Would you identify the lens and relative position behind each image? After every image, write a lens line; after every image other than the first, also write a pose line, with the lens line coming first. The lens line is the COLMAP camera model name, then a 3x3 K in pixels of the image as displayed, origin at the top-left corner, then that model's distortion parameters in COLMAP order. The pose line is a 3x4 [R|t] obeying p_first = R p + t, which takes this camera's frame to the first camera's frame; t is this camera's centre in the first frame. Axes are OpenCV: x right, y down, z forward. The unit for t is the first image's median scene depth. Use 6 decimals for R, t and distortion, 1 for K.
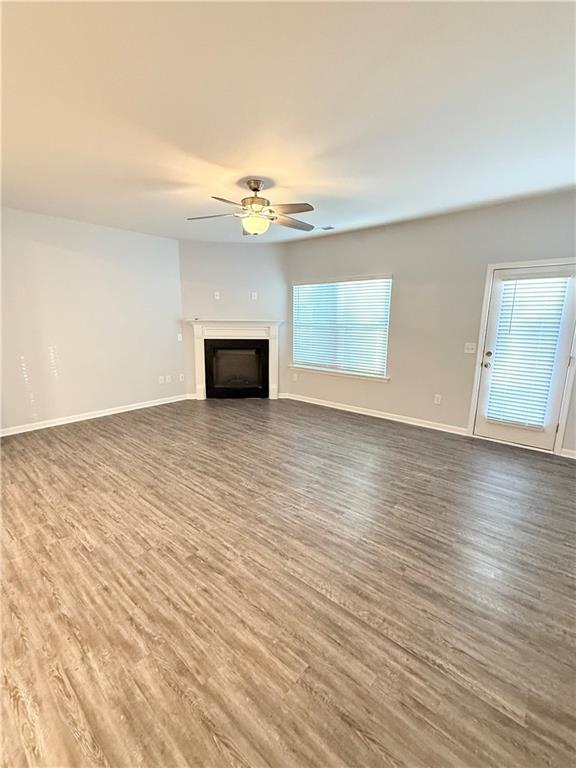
lens RADIAL K [[332.5, 0, 287.7], [0, 332.5, 384.2], [0, 0, 1]] dist [-0.000977, 0.000217]
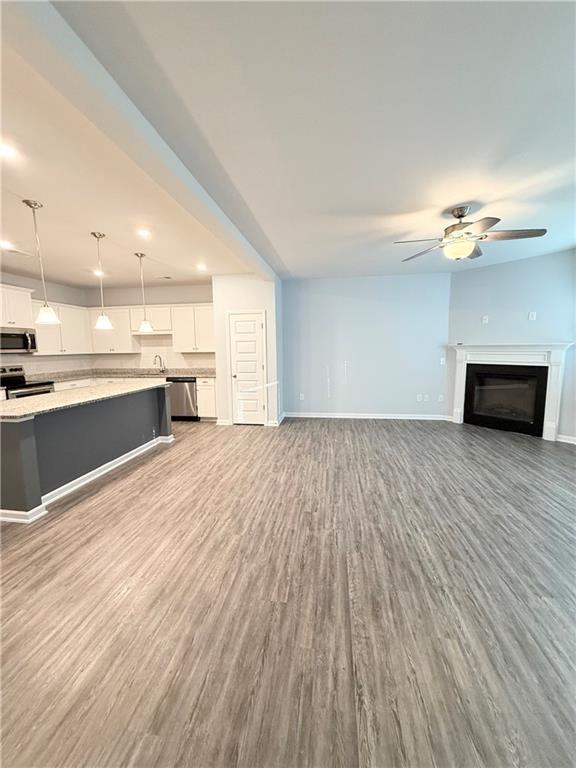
lens RADIAL K [[305.2, 0, 288.1], [0, 305.2, 382.7], [0, 0, 1]] dist [-0.002071, -0.000425]
pose [[0.532347, 0.083645, -0.842383, 0.439221], [-0.148293, 0.988933, 0.004483, -0.005287], [0.833436, 0.122533, 0.538860, 0.113312]]
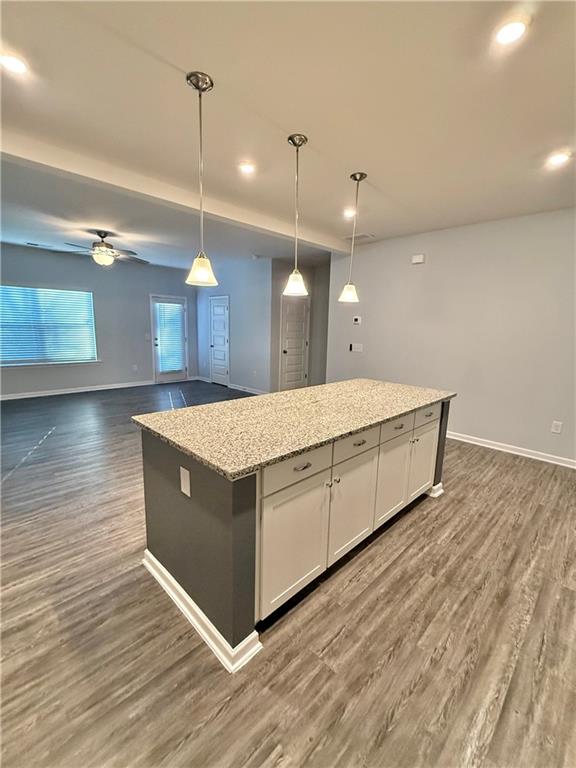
lens RADIAL K [[332.5, 0, 290.1], [0, 332.5, 383.3], [0, 0, 1]] dist [-0.000977, 0.000217]
pose [[0.065779, -0.174538, 0.982451, -1.625572], [0.171488, 0.971911, 0.161183, -0.022481], [-0.982988, 0.157876, 0.093862, 0.098186]]
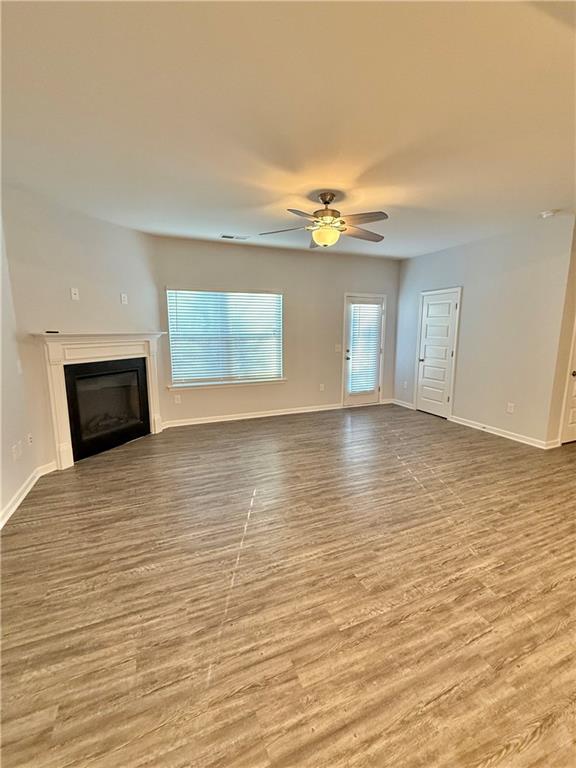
lens RADIAL K [[332.5, 0, 287.4], [0, 332.5, 386.4], [0, 0, 1]] dist [-0.000977, 0.000217]
pose [[0.446795, -0.161317, 0.879972, -1.093151], [0.180797, 0.979595, 0.087782, -0.143223], [-0.876177, 0.119875, 0.466844, 0.680097]]
